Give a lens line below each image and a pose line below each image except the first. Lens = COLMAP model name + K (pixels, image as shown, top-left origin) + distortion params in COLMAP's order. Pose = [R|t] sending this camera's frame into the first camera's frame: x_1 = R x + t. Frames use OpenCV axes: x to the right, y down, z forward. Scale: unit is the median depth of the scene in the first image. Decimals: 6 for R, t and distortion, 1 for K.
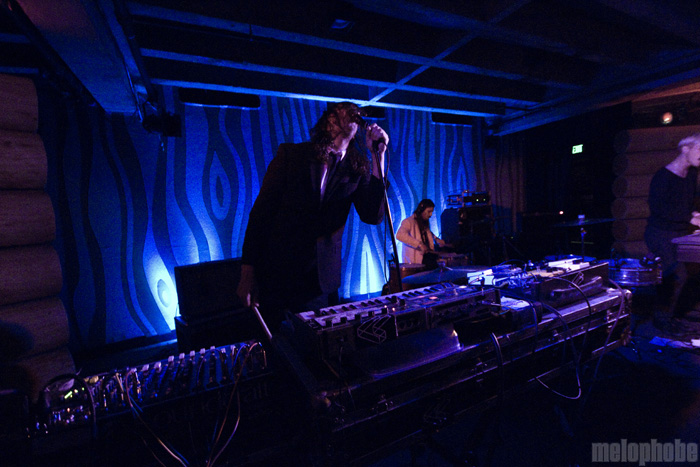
lens RADIAL K [[325.1, 0, 353.4], [0, 325.1, 231.5], [0, 0, 1]] dist [-0.001478, -0.000140]
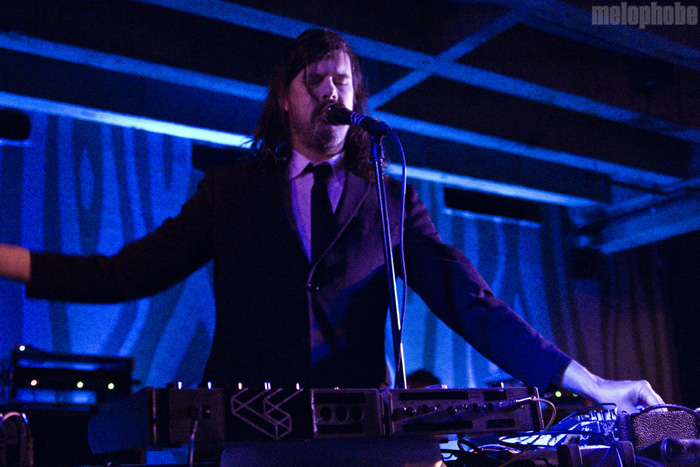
lens RADIAL K [[944.2, 0, 348.7], [0, 944.2, 234.5], [0, 0, 1]] dist [-0.114139, 0.000000]
pose [[0.993594, 0.058705, 0.096563, 0.008907], [-0.020482, 0.933880, -0.356999, 0.139759], [-0.111136, 0.352734, 0.929100, -0.097390]]
